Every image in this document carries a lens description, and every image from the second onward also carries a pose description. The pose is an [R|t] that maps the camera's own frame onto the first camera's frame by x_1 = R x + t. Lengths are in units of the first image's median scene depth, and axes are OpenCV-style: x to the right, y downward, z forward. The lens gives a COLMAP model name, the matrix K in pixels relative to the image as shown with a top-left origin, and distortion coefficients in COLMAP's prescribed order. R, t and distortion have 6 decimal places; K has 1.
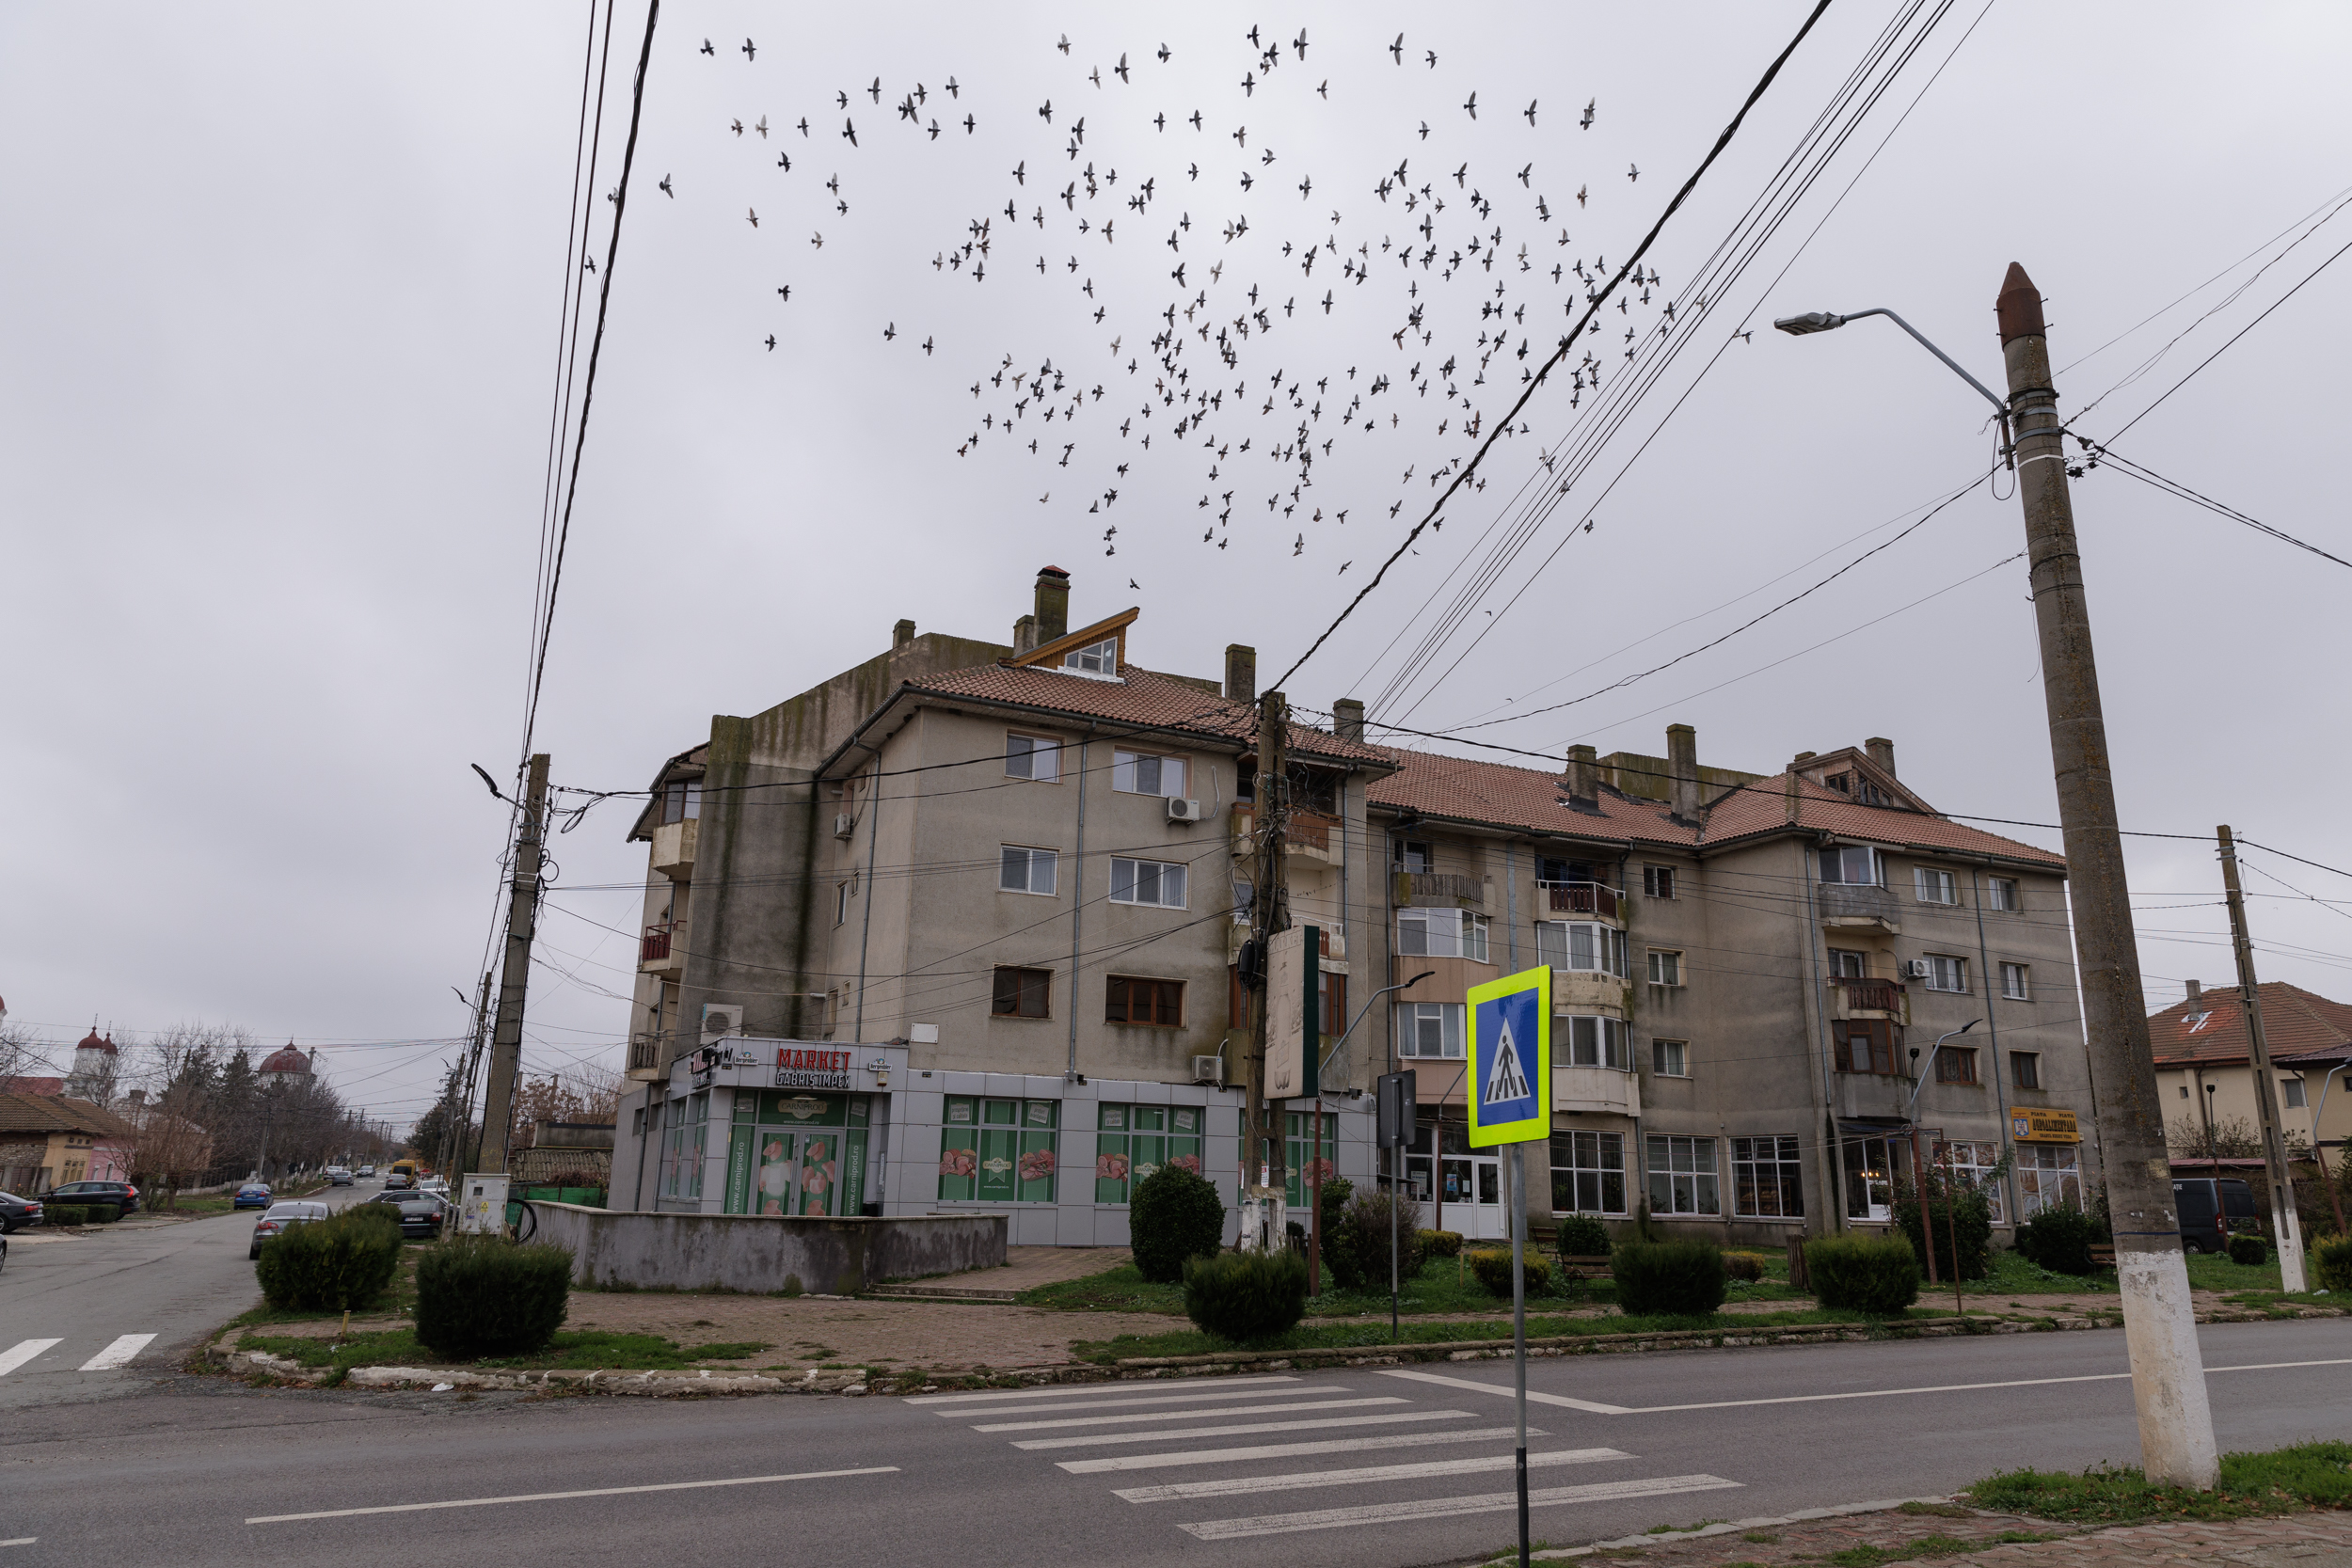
lens RADIAL K [[1553.3, 0, 1194.8], [0, 1553.3, 776.1], [0, 0, 1]] dist [0.010997, -0.000651]
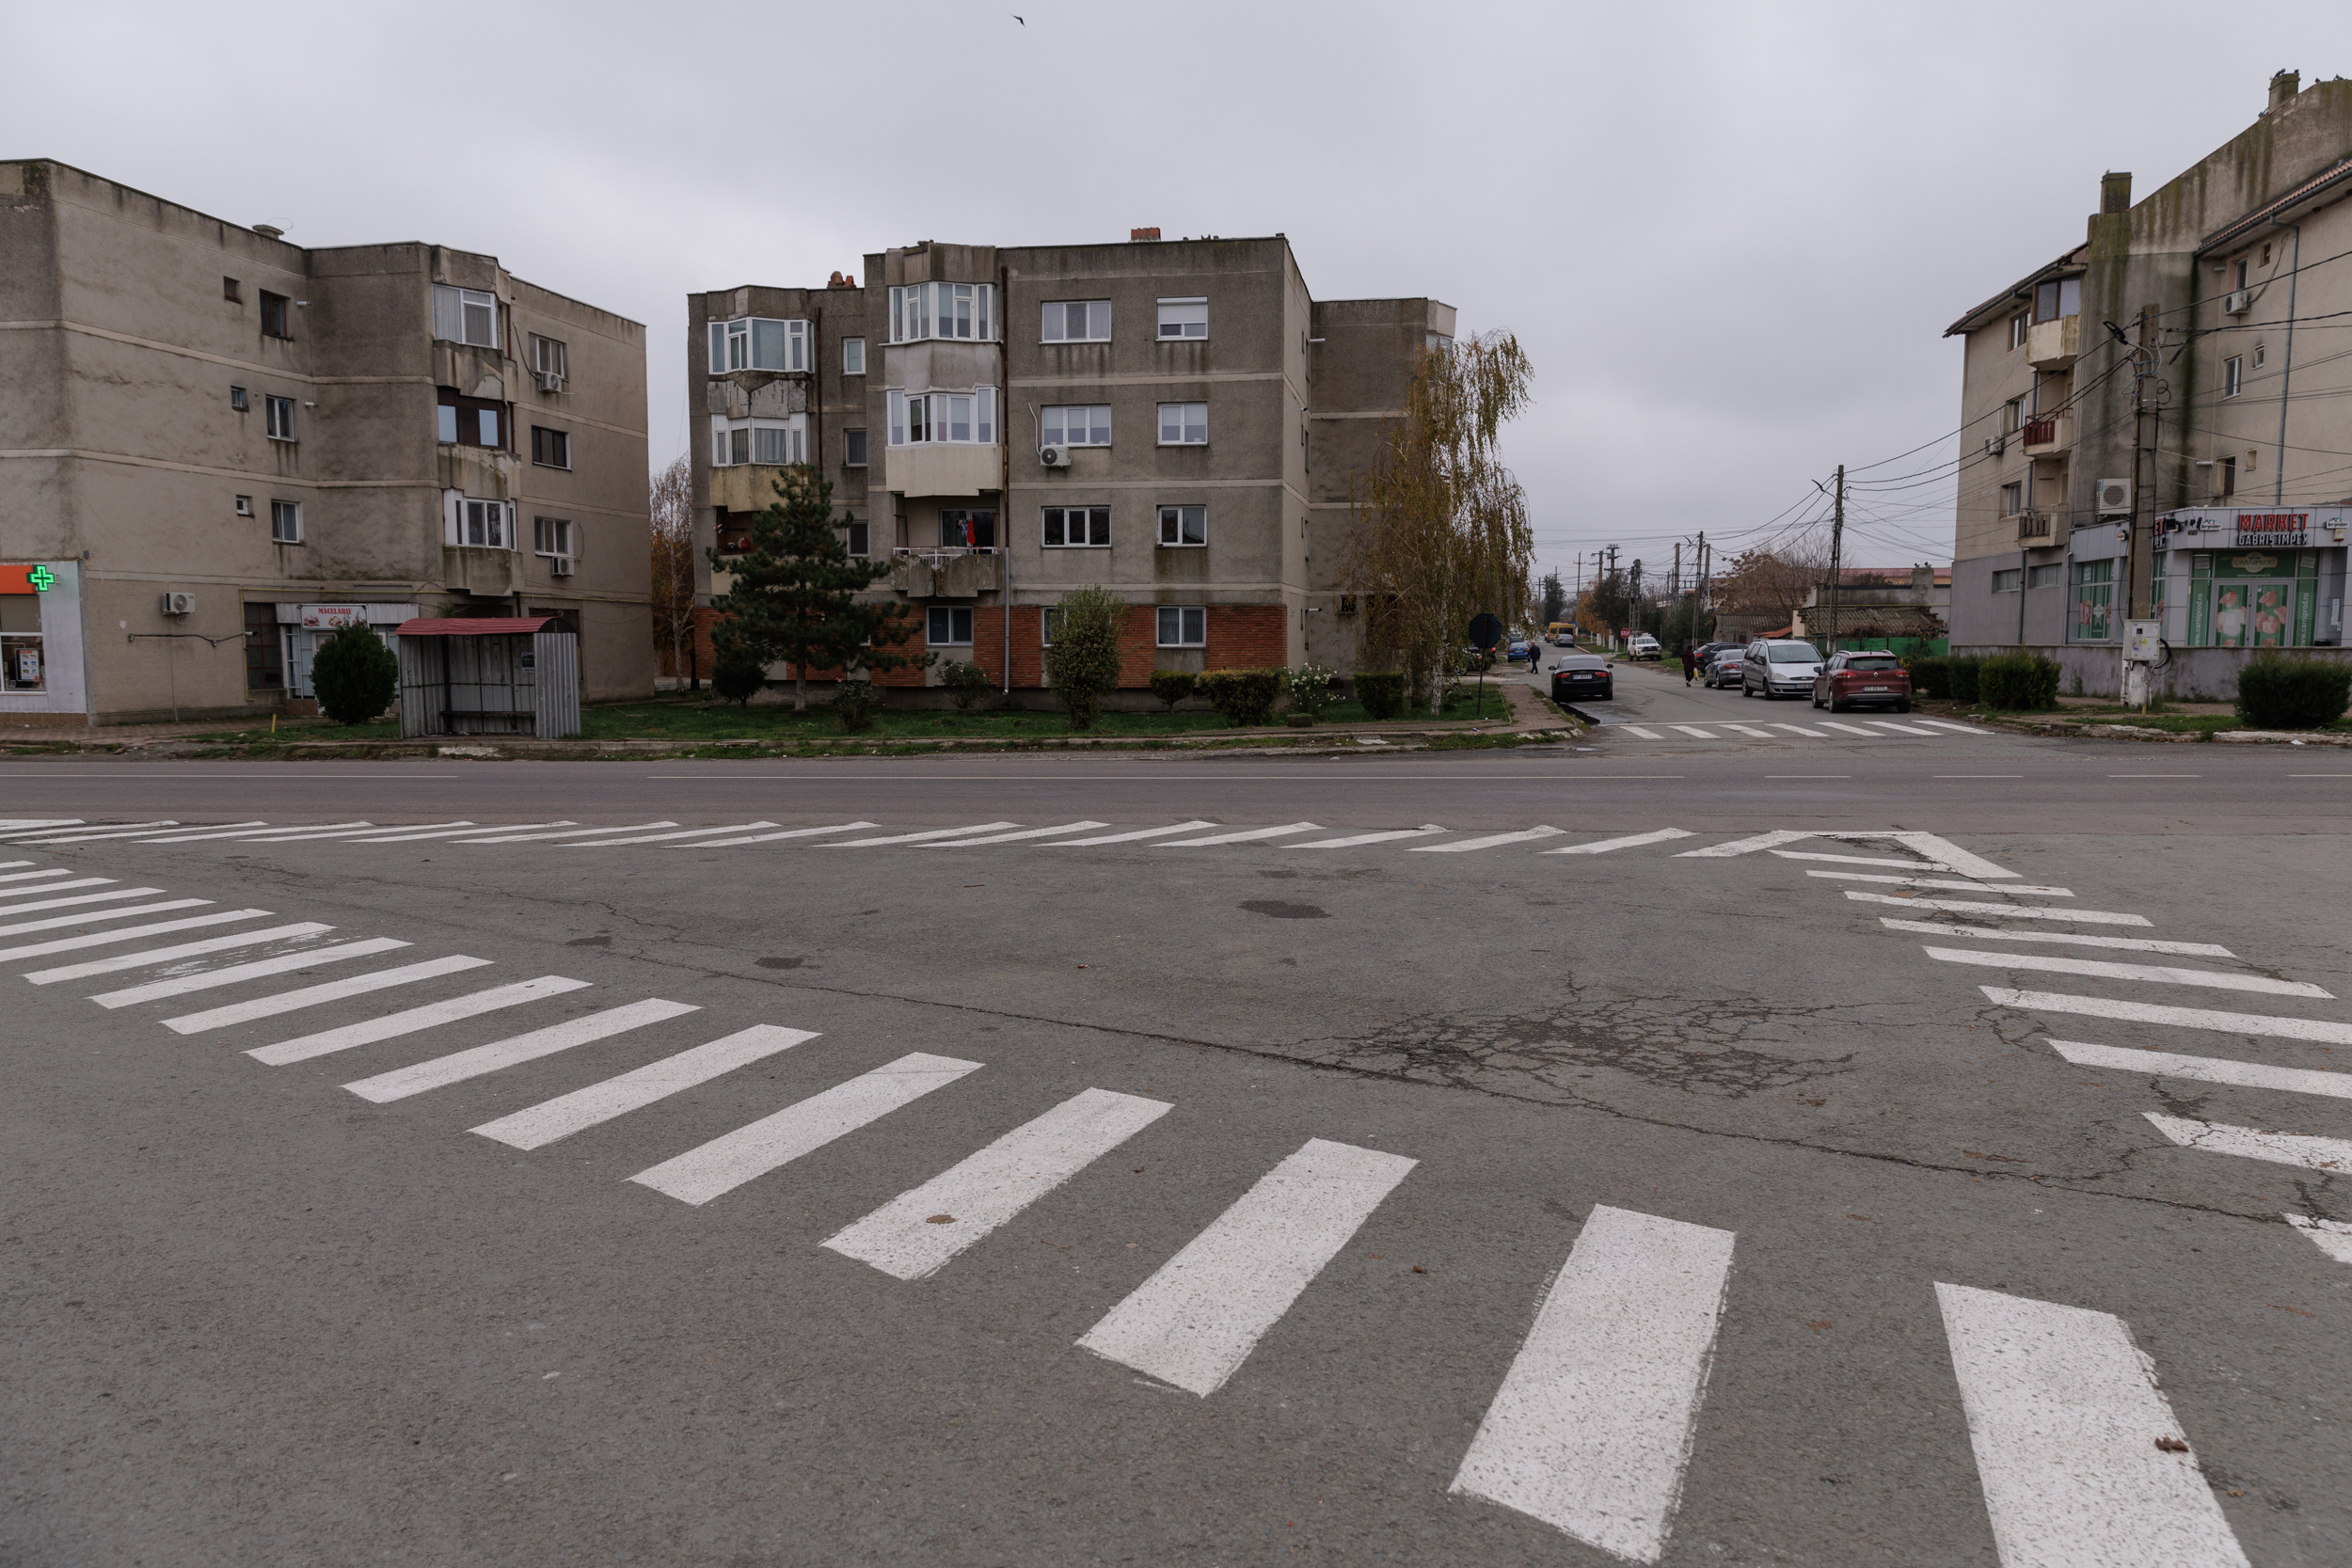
lens RADIAL K [[1553.3, 0, 1194.8], [0, 1553.3, 776.1], [0, 0, 1]] dist [0.010997, -0.000651]
pose [[0.811777, 0.033008, -0.583035, -0.191958], [0.164902, 0.944811, 0.283088, -0.092641], [0.560202, -0.325948, 0.761533, -0.367545]]
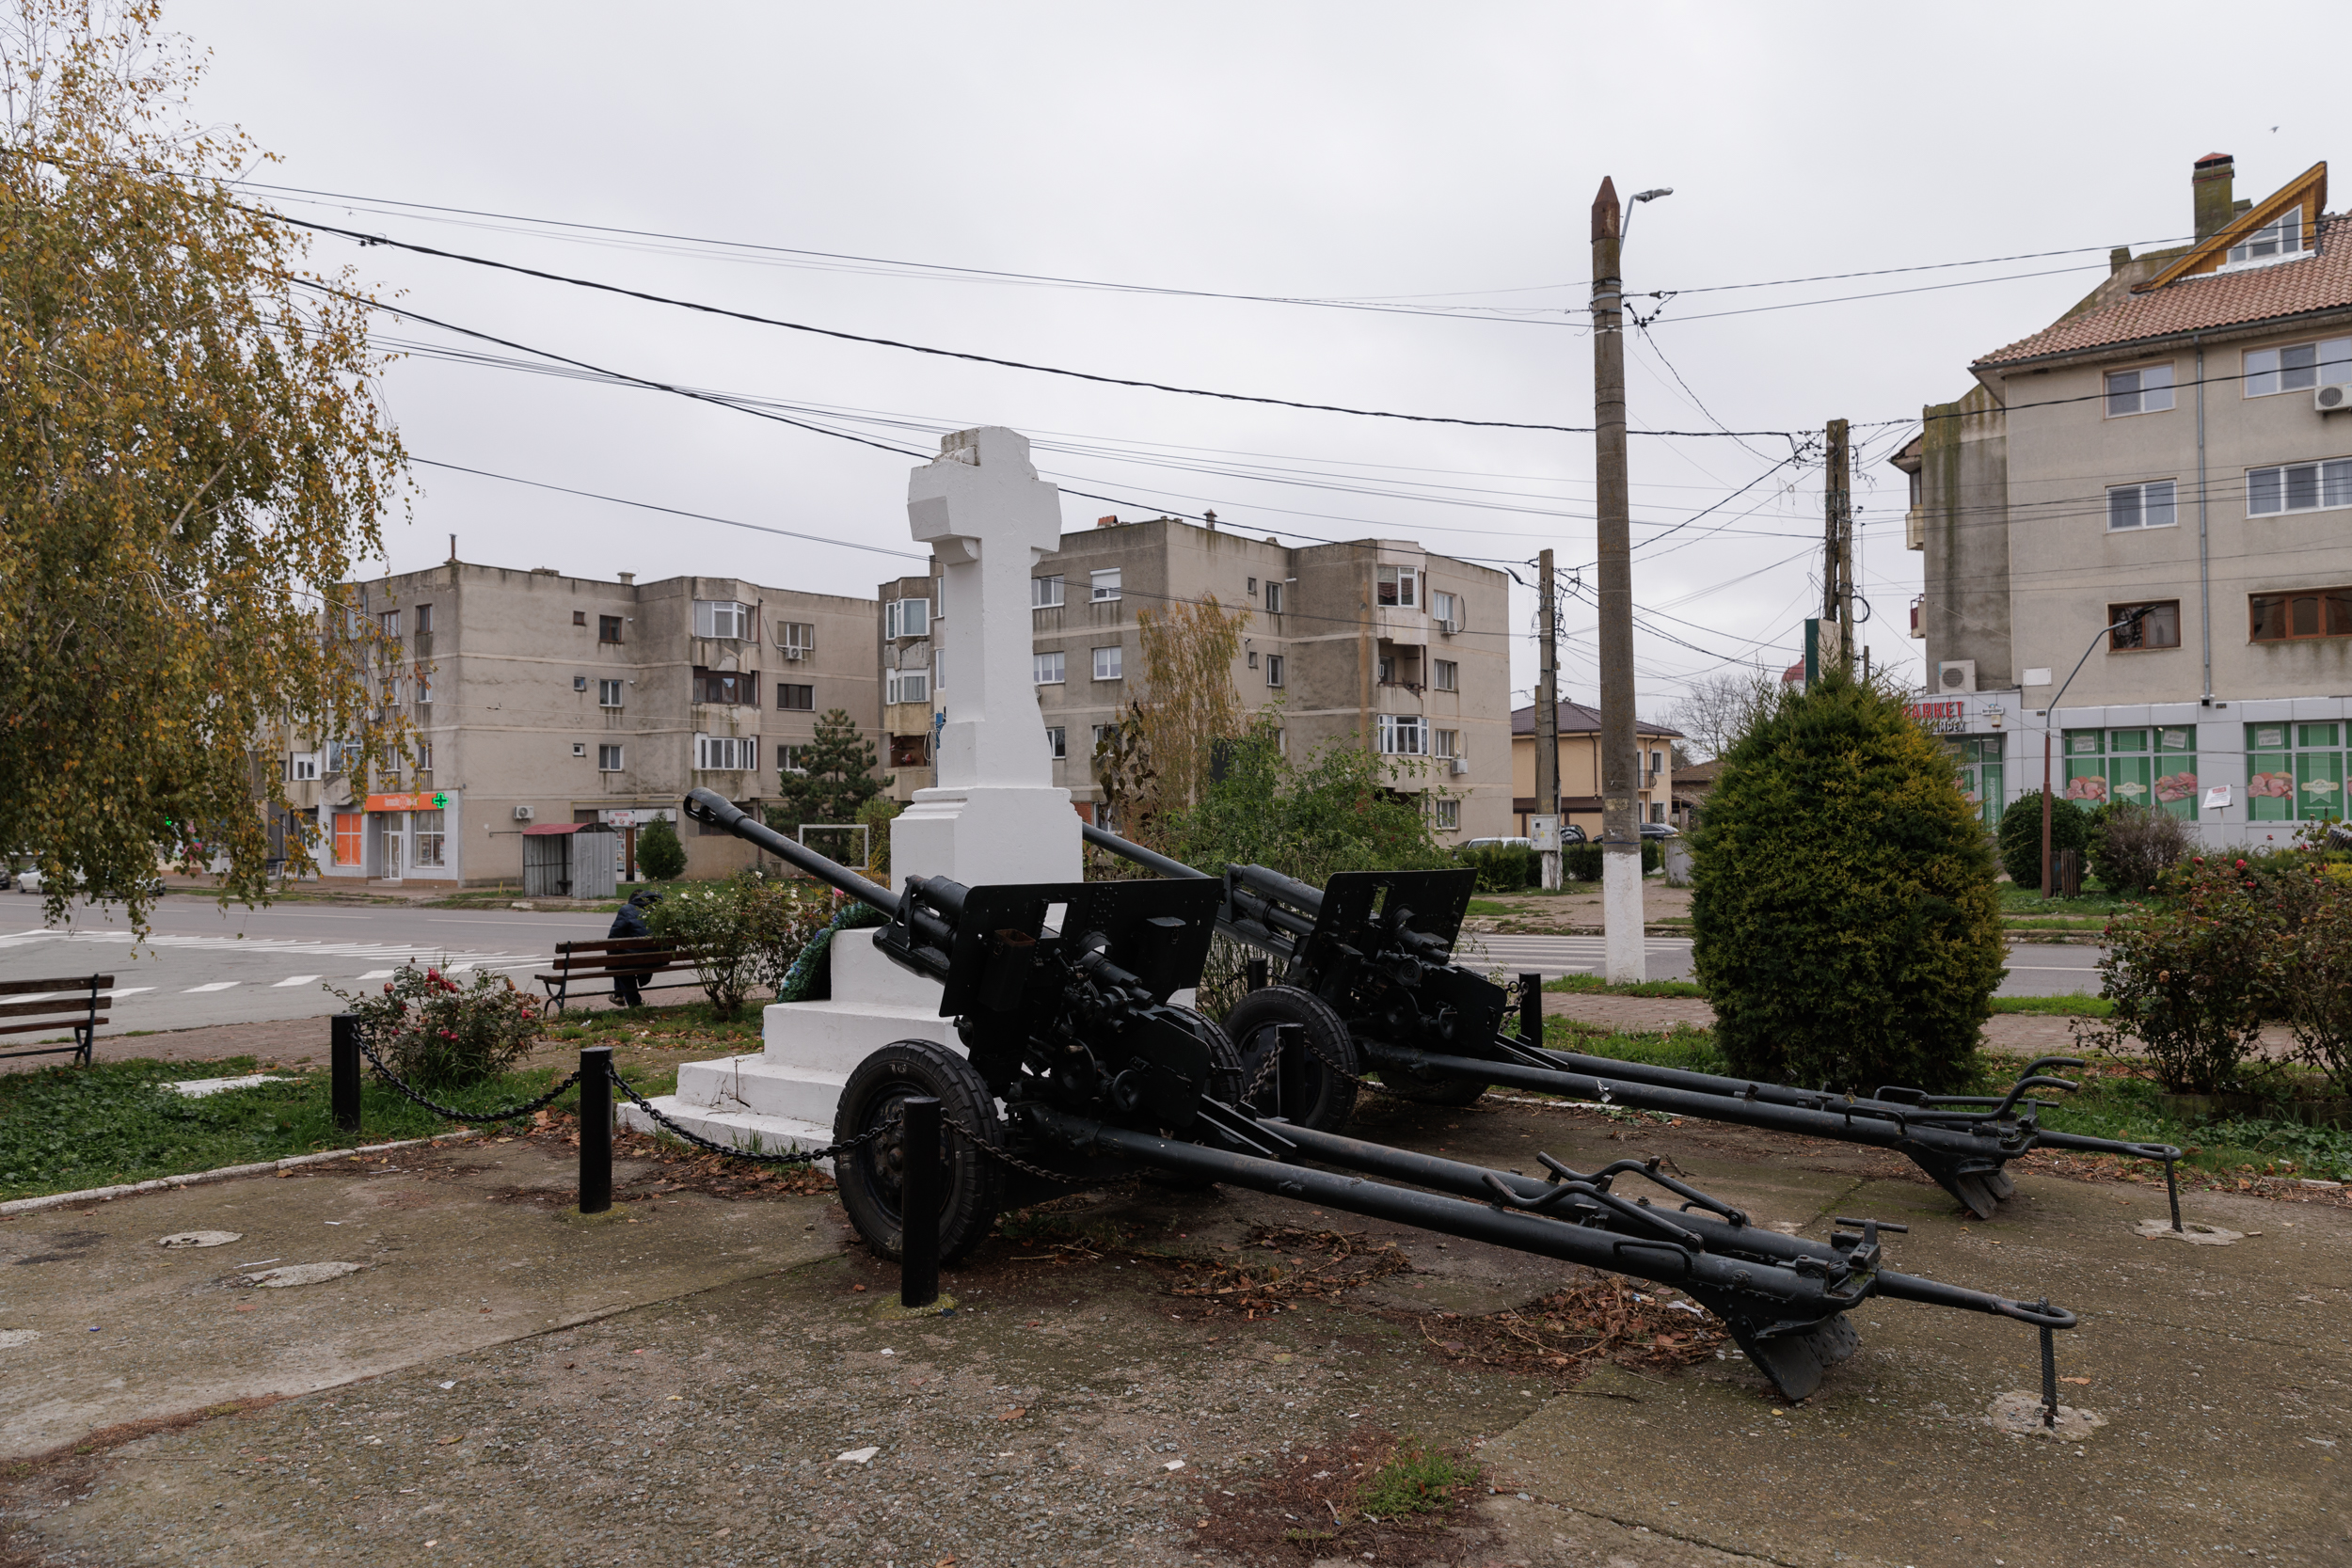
lens RADIAL K [[1553.3, 0, 1194.8], [0, 1553.3, 776.1], [0, 0, 1]] dist [0.010997, -0.000651]
pose [[0.449257, -0.044336, -0.892302, 0.511866], [0.251516, 0.964648, 0.078703, -0.004358], [0.857267, -0.259786, 0.444526, -0.024586]]
